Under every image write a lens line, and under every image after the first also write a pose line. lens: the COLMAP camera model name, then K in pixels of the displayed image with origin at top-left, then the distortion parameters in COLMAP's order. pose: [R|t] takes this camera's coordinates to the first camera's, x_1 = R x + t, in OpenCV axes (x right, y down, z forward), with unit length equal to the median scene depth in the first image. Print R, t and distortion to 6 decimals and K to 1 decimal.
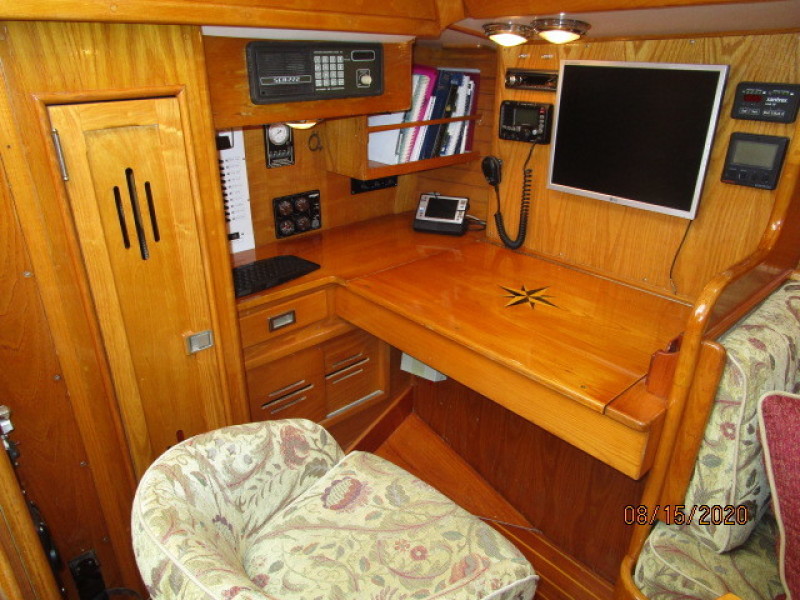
lens RADIAL K [[565.7, 0, 396.5], [0, 565.7, 298.8], [0, 0, 1]] dist [-0.020423, -0.000893]
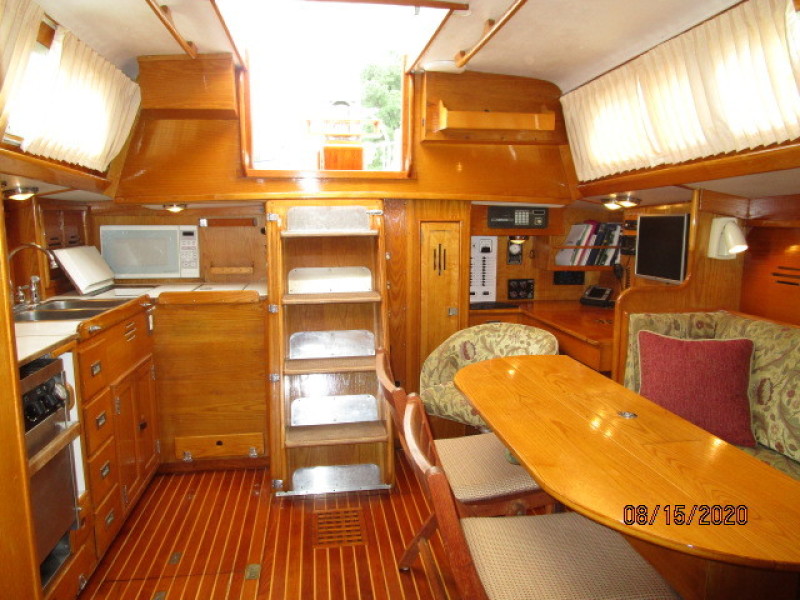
lens RADIAL K [[575.7, 0, 399.7], [0, 575.7, 298.0], [0, 0, 1]] dist [-0.018493, 0.000270]
pose [[0.834250, 0.073101, -0.546519, 0.822791], [-0.229937, 0.946998, -0.224327, 0.613251], [0.501154, 0.312810, 0.806842, -1.185954]]
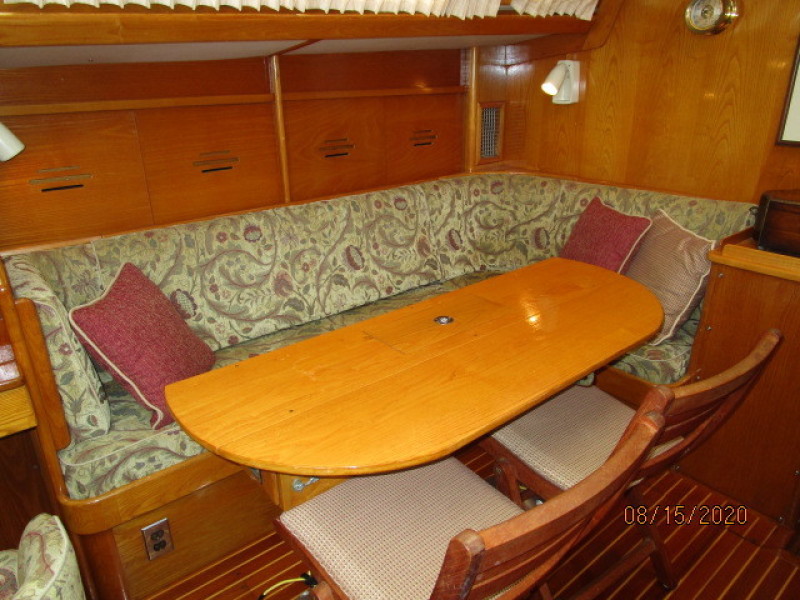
lens RADIAL K [[575.7, 0, 399.7], [0, 575.7, 298.0], [0, 0, 1]] dist [-0.018493, 0.000270]
pose [[0.036705, -0.377160, 0.925421, -0.485051], [0.430099, 0.841850, 0.326041, 0.015222], [-0.902035, 0.386055, 0.193116, -0.055871]]
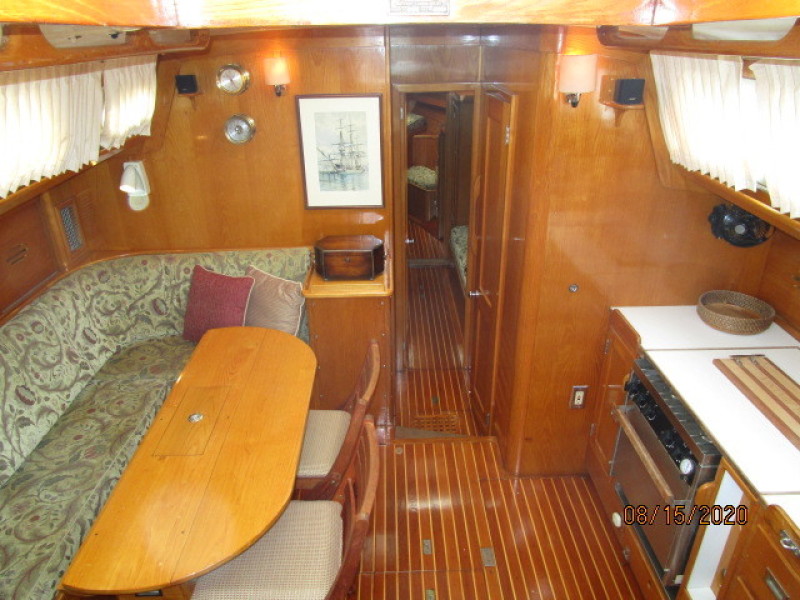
lens RADIAL K [[575.7, 0, 399.7], [0, 575.7, 298.0], [0, 0, 1]] dist [-0.018493, 0.000270]
pose [[-0.759523, -0.274575, 0.589690, -0.691827], [0.283314, 0.676404, 0.679861, -0.665736], [-0.585541, 0.683437, -0.435953, 0.240076]]
